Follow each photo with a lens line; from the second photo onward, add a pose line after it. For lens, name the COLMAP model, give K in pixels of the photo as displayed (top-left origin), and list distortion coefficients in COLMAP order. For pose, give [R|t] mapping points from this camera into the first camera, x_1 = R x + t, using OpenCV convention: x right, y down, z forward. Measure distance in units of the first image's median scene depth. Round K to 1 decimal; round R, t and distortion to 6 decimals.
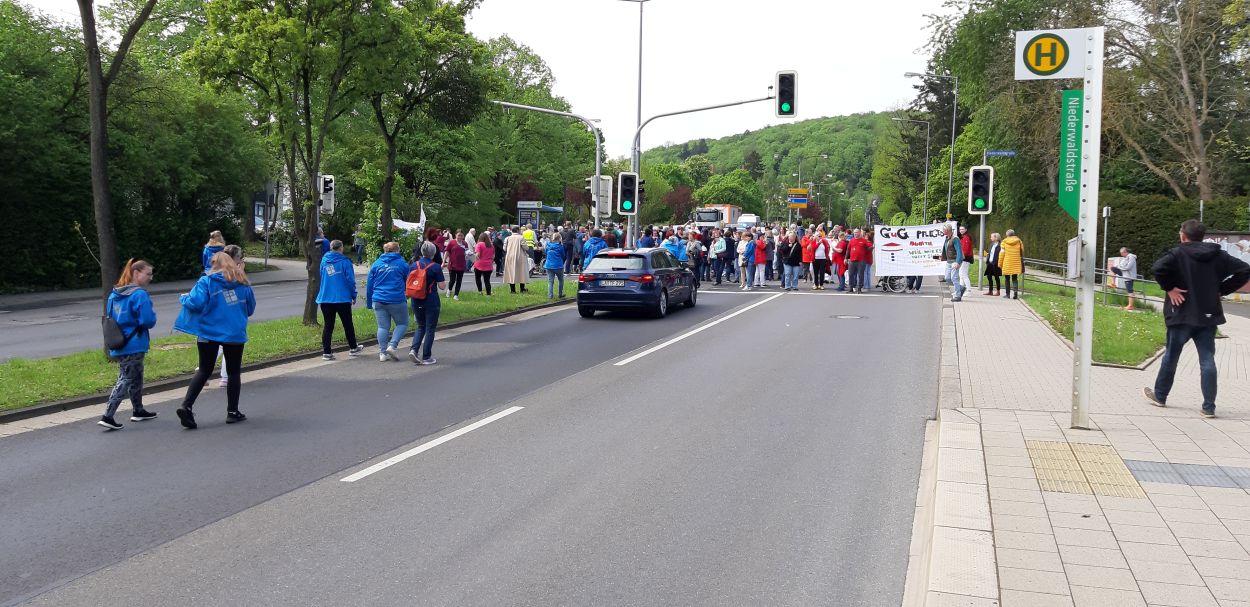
lens RADIAL K [[988.9, 0, 608.7], [0, 988.9, 298.0], [0, 0, 1]] dist [0.052130, -0.115608]
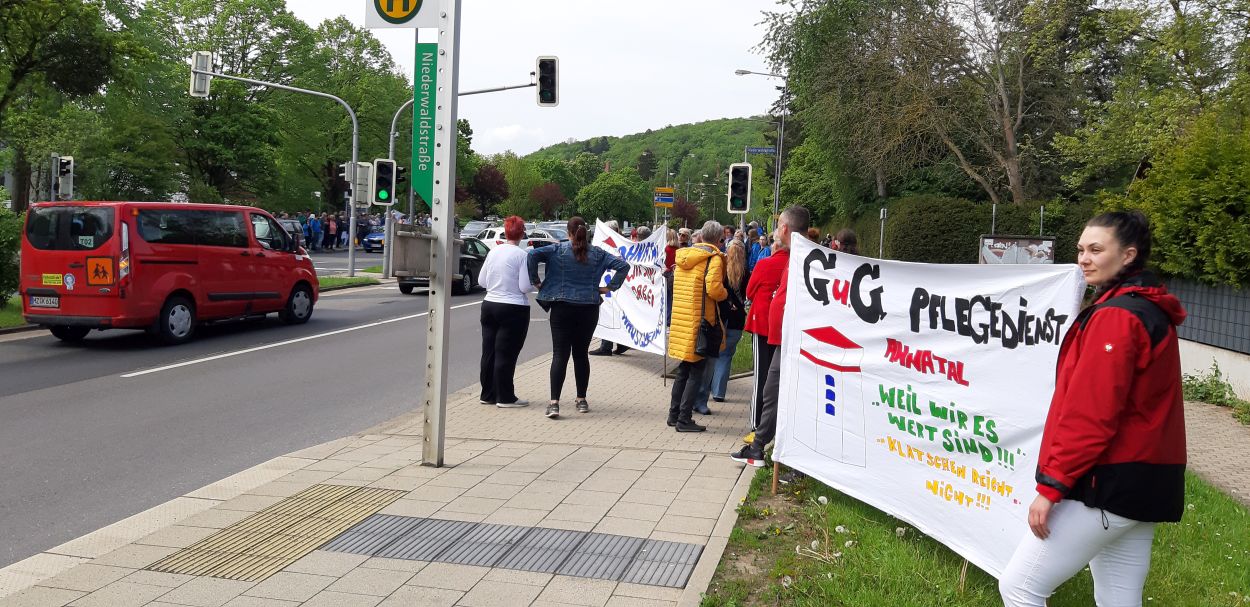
lens RADIAL K [[988.9, 0, 627.8], [0, 988.9, 327.2], [0, 0, 1]] dist [0.052130, -0.115608]
pose [[0.993559, 0.006850, 0.113110, 0.060295], [-0.010396, 0.999472, 0.030791, -0.000832], [-0.112839, -0.031768, 0.993105, 0.020630]]
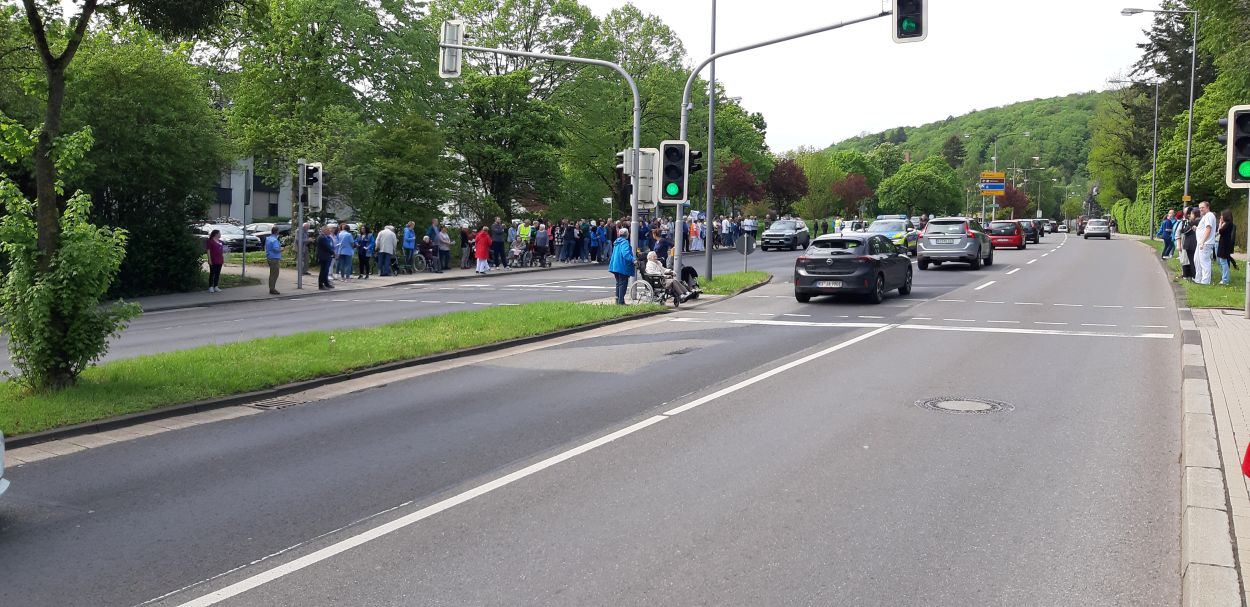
lens RADIAL K [[988.9, 0, 614.9], [0, 988.9, 300.8], [0, 0, 1]] dist [0.052130, -0.115608]
pose [[0.981972, -0.004662, -0.188971, 0.045845], [0.005664, 0.999973, 0.004767, -0.008902], [0.188944, -0.005751, 0.981971, 0.138723]]
